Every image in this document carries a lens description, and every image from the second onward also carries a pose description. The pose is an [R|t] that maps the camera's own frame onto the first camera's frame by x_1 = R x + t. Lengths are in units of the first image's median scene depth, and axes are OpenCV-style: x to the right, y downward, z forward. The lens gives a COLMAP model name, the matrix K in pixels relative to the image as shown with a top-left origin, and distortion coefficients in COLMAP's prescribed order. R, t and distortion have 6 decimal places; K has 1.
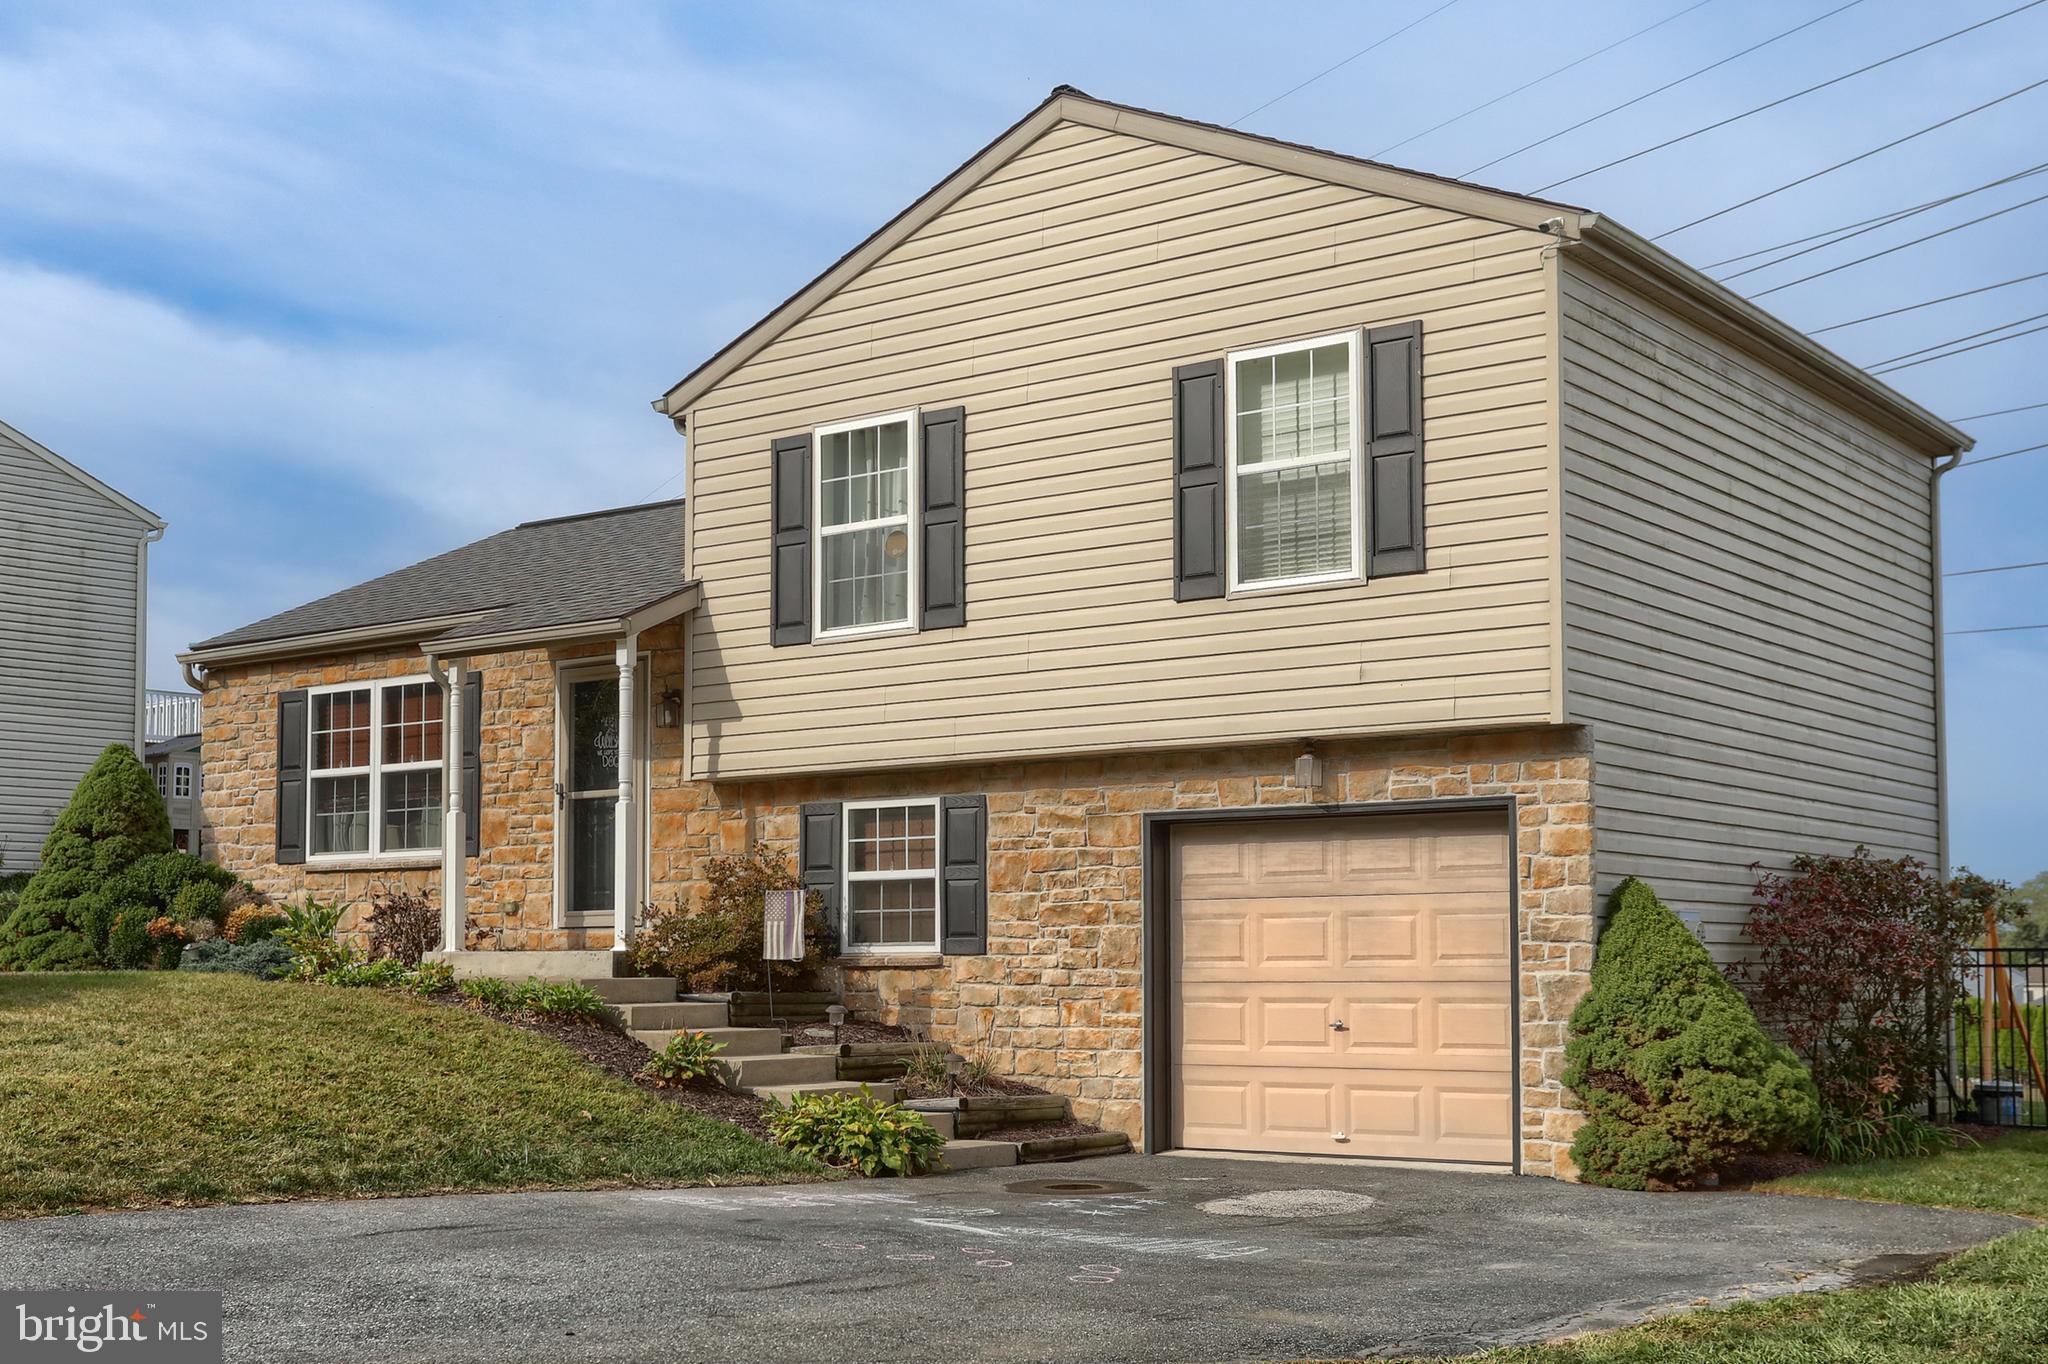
lens RADIAL K [[2305.0, 0, 1020.5], [0, 2305.0, 811.9], [0, 0, 1]] dist [0.078790, 0.010675]
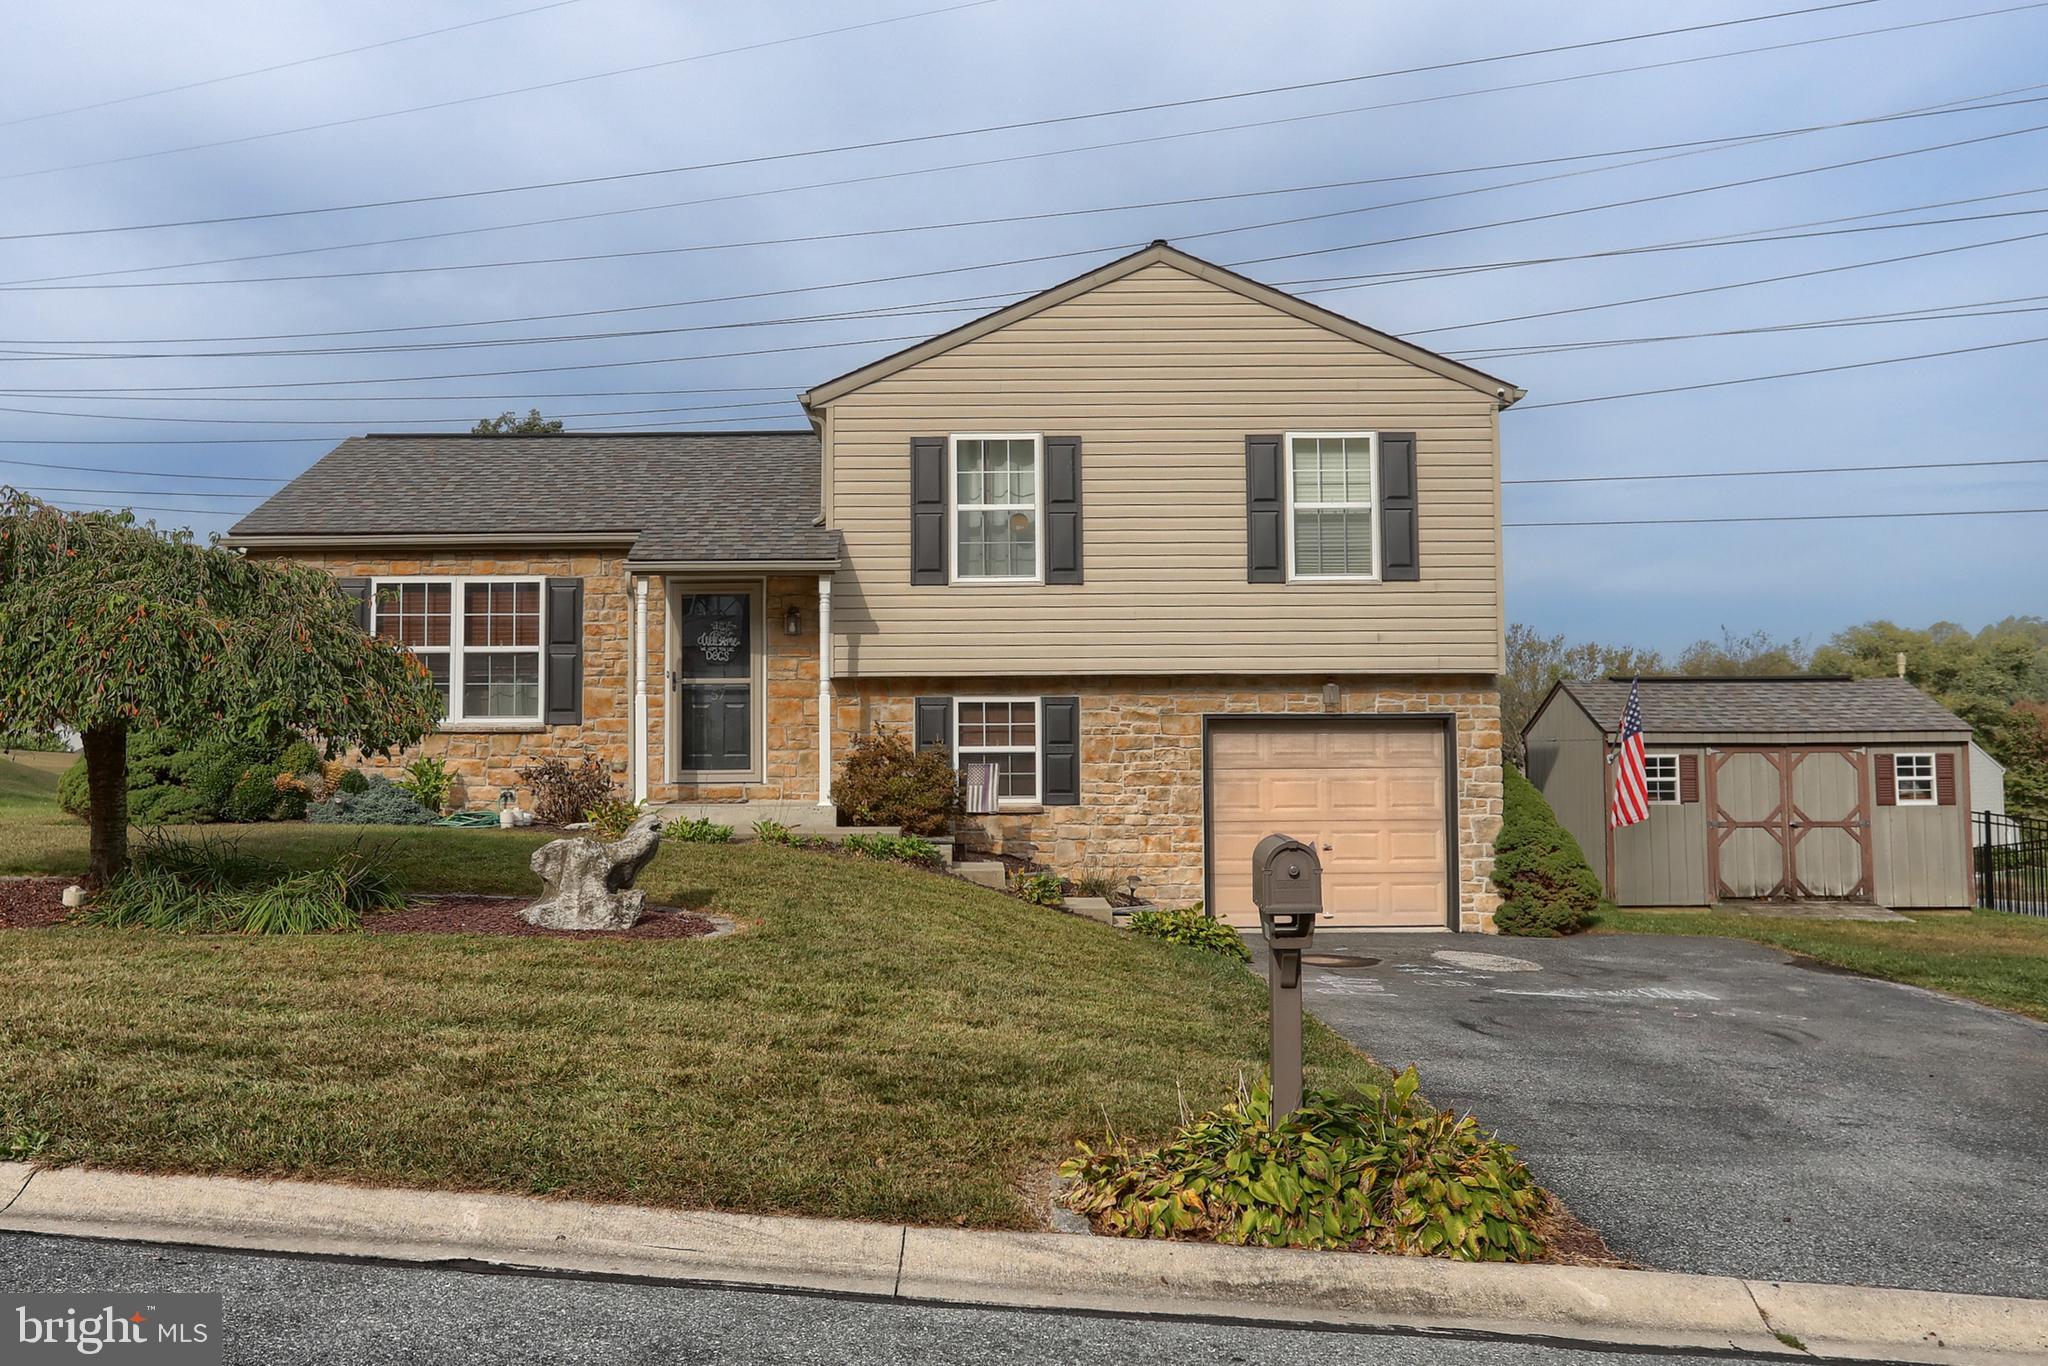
lens RADIAL K [[1638.4, 0, 904.5], [0, 1638.4, 626.6], [0, 0, 1]] dist [0.001710, -0.003090]
pose [[0.821345, 0.038386, 0.569138, -0.702938], [-0.037439, 0.999210, -0.013364, -0.033998], [-0.569201, -0.010332, 0.822133, 0.193418]]
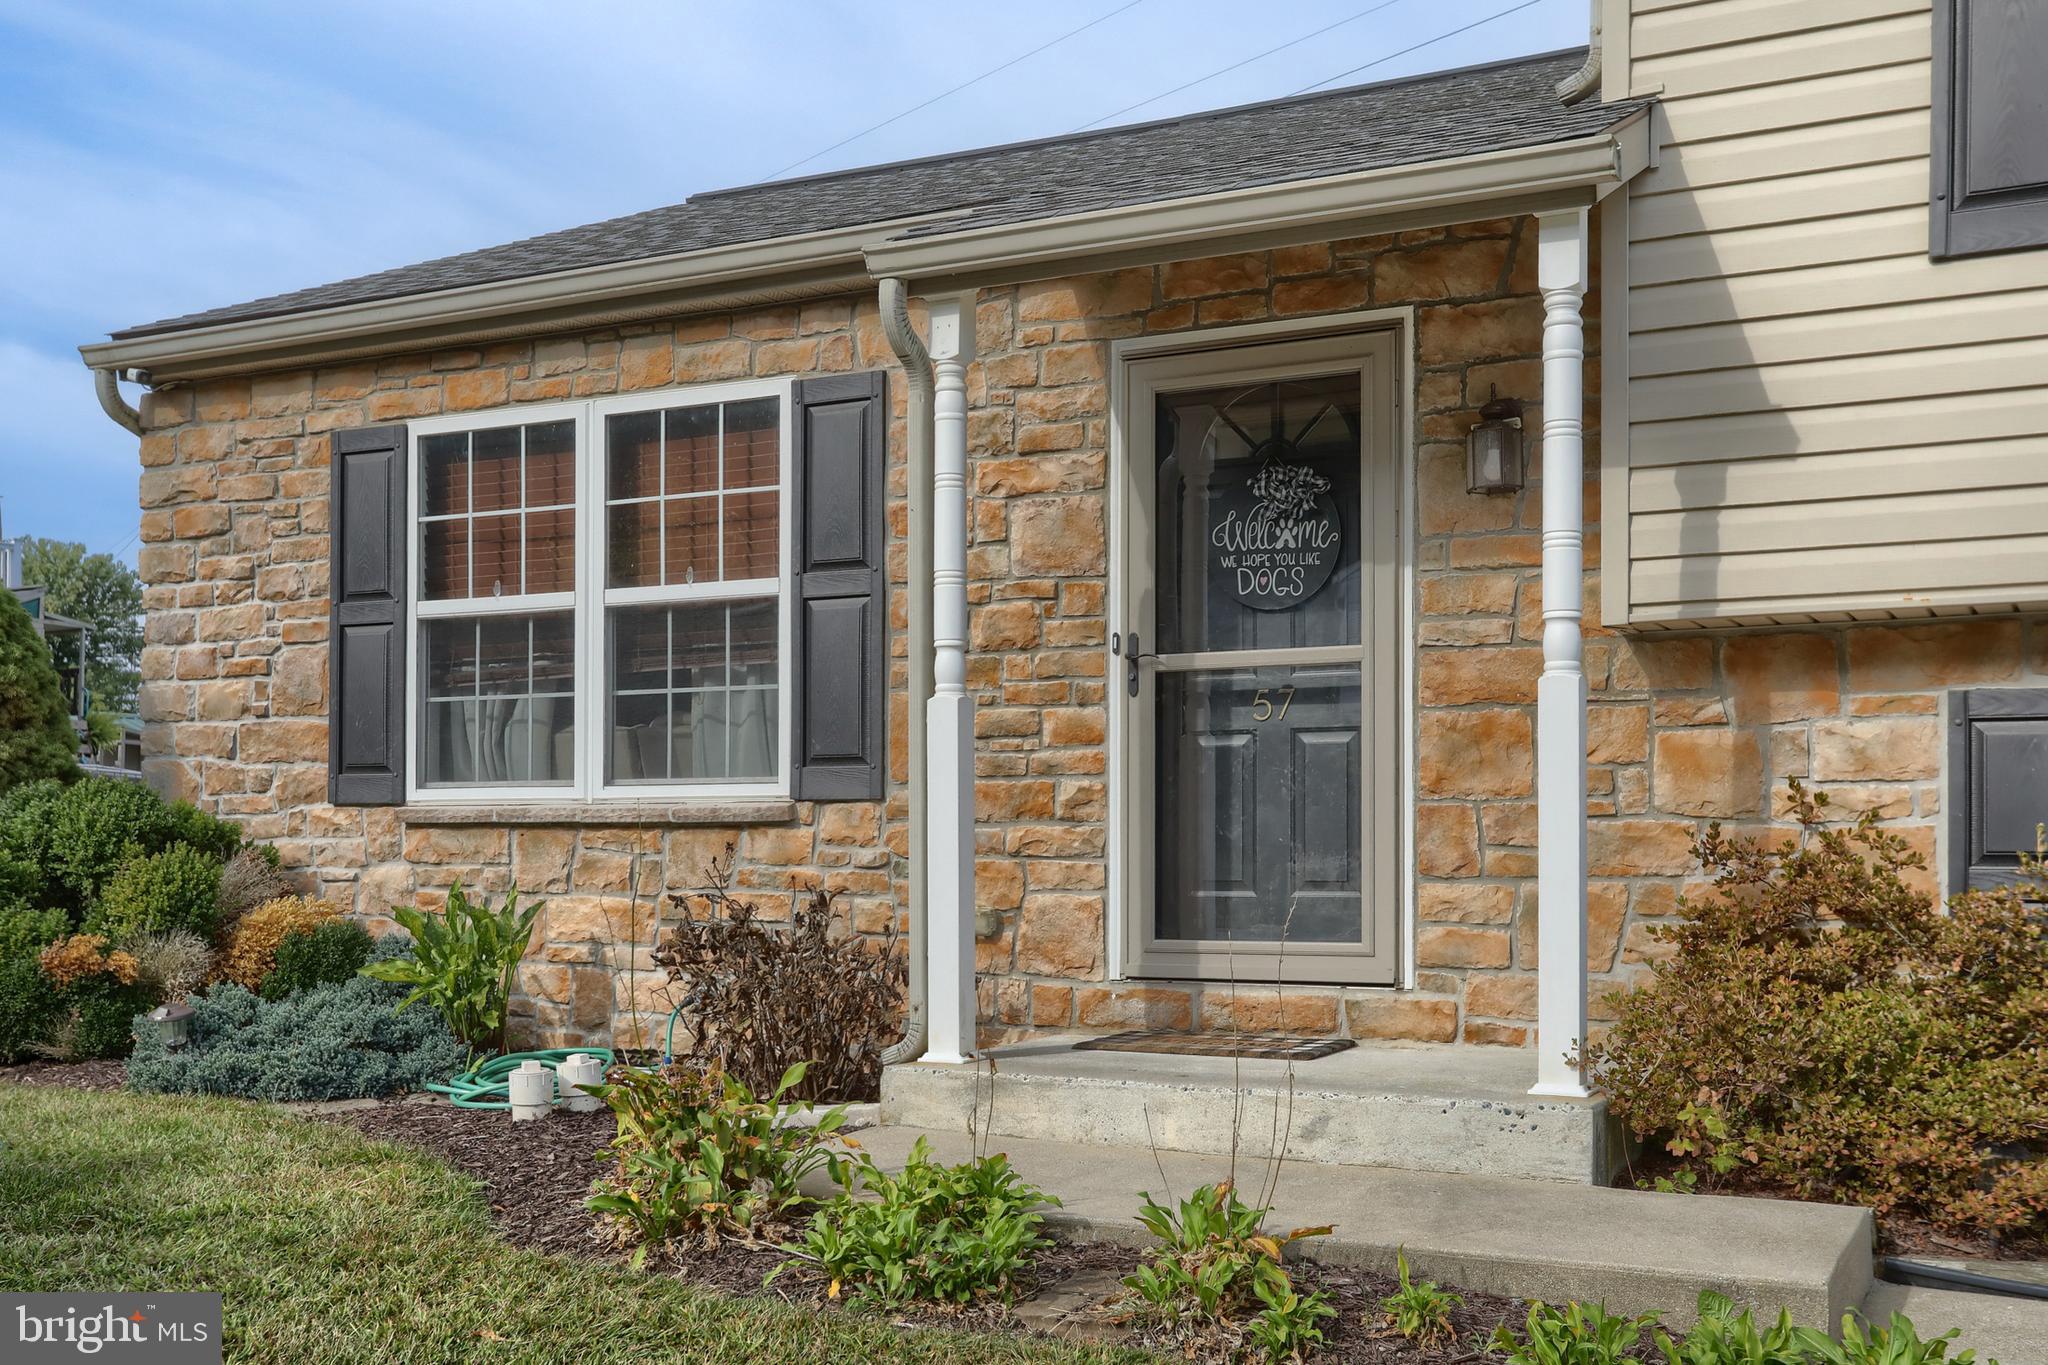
lens RADIAL K [[1969.1, 0, 1122.0], [0, 1969.1, 799.4], [0, 0, 1]] dist [-0.000146, 0.088917]
pose [[0.980272, 0.008165, 0.197487, -0.308054], [-0.015938, 0.999158, 0.037802, 0.005022], [-0.197012, -0.040204, 0.979576, 0.740755]]
